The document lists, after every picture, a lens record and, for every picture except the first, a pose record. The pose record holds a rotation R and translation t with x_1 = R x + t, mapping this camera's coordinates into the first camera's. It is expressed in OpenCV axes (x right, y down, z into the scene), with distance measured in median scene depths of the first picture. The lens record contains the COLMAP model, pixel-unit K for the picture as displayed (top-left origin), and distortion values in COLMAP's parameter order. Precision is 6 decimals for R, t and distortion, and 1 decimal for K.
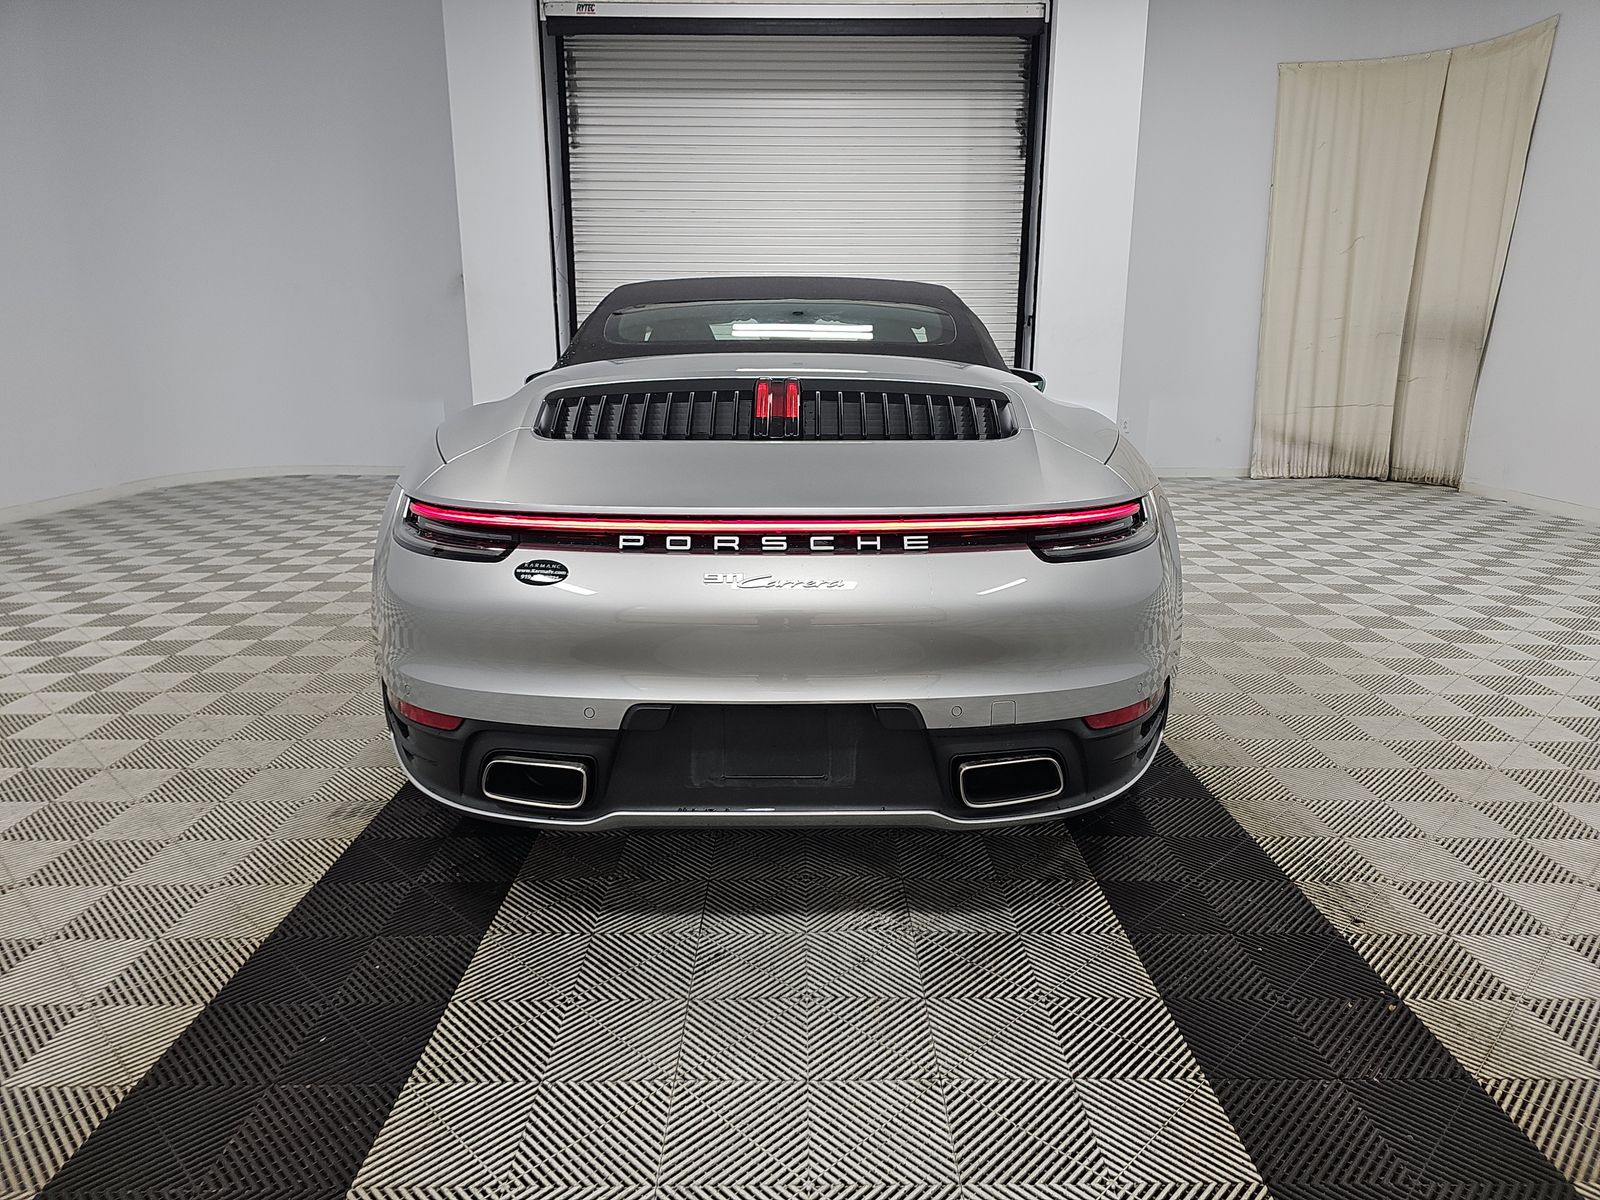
lens RADIAL K [[1041.0, 0, 799.3], [0, 1041.0, 591.0], [0, 0, 1]] dist [0.022462, -0.008501]
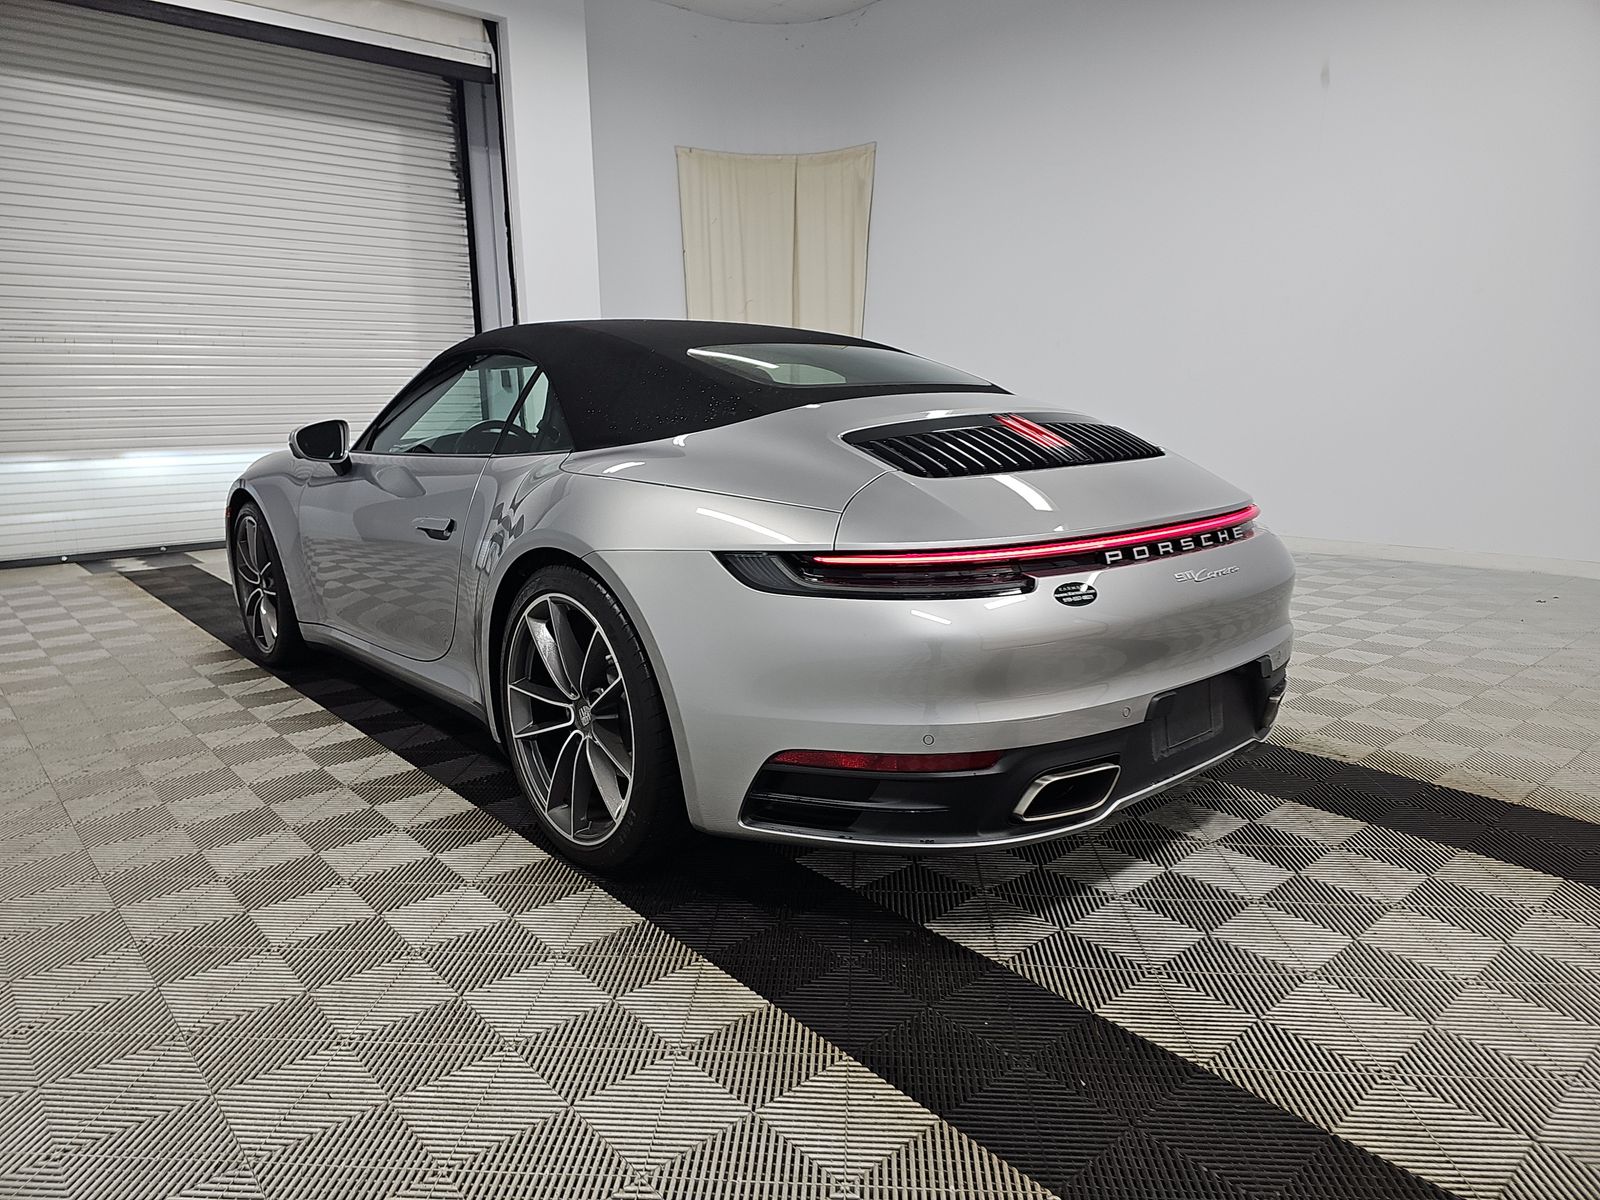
lens RADIAL K [[1041.0, 0, 798.6], [0, 1041.0, 598.8], [0, 0, 1]] dist [0.022462, -0.008501]
pose [[0.755695, -0.138453, 0.640122, -1.065476], [0.160494, 0.986746, 0.023954, -0.078116], [-0.634954, 0.084634, 0.767900, 0.327211]]
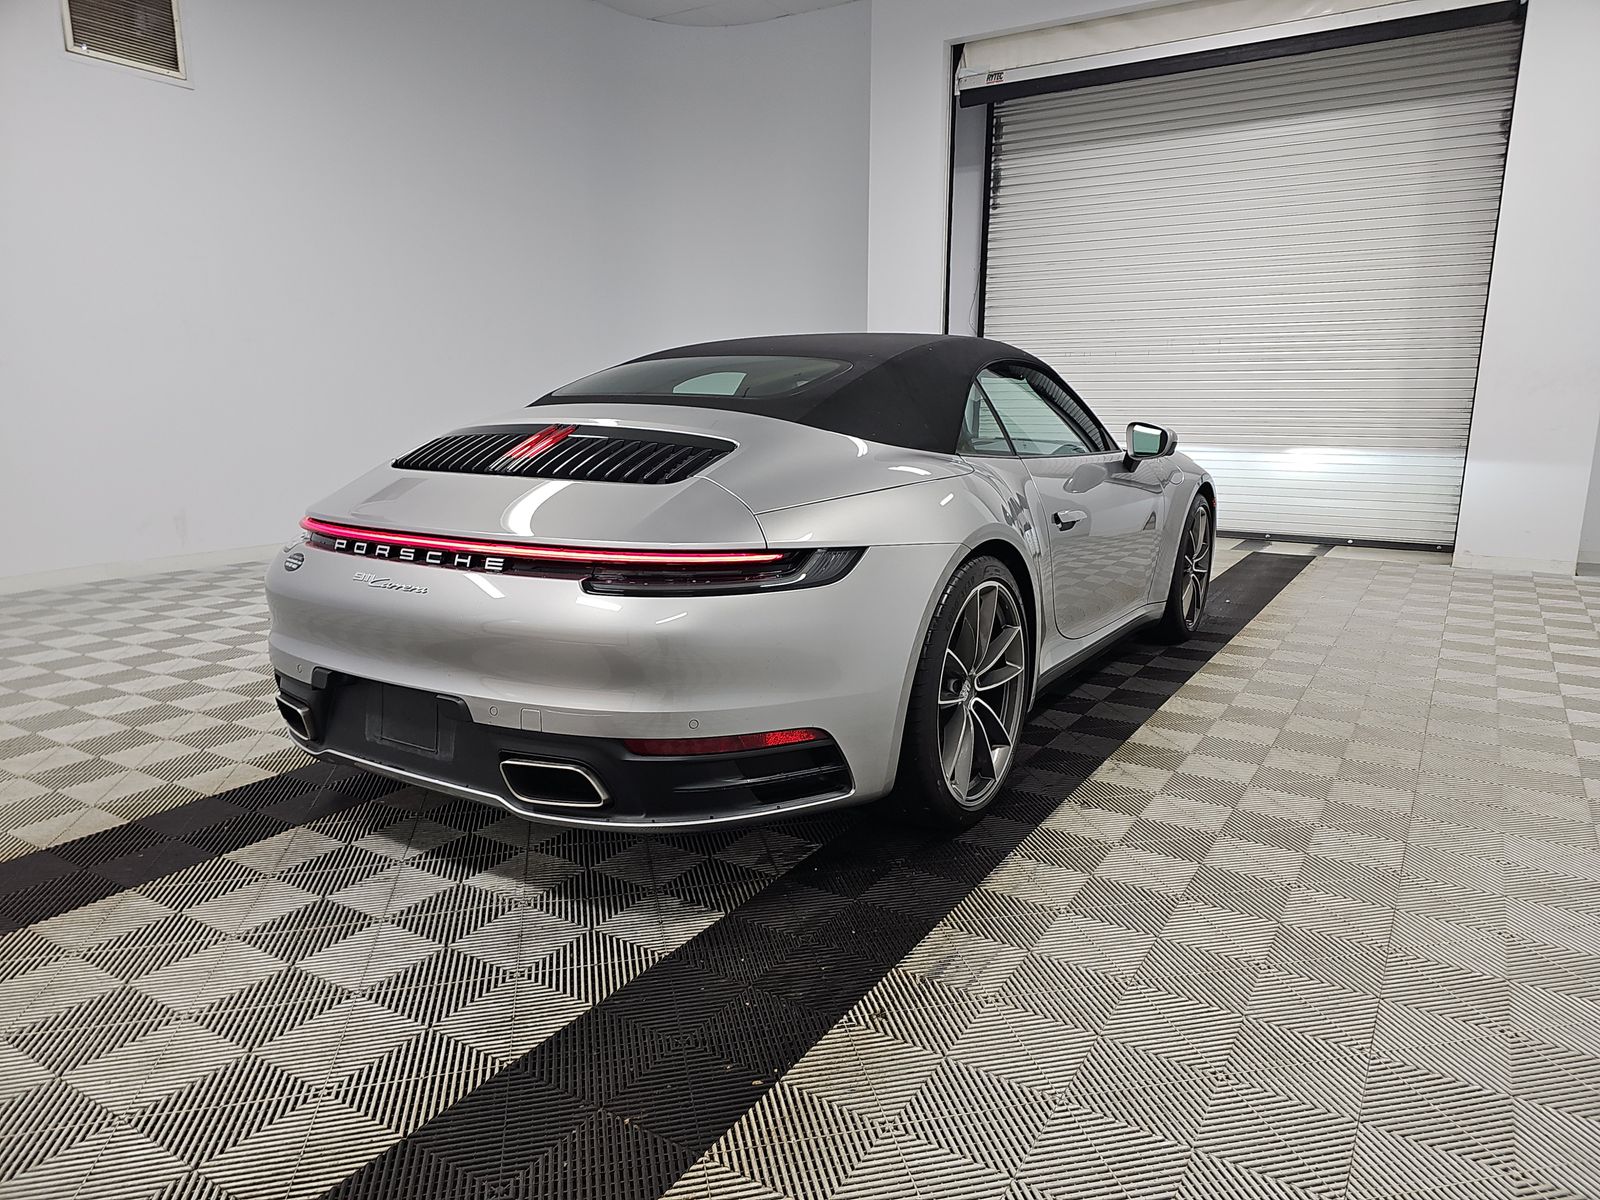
lens RADIAL K [[1041.0, 0, 800.2], [0, 1041.0, 606.0], [0, 0, 1]] dist [0.022462, -0.008501]
pose [[0.840237, 0.107676, -0.531420, 0.962267], [-0.125071, 0.992142, 0.003276, -0.043411], [0.527597, 0.063713, 0.847102, 0.177043]]
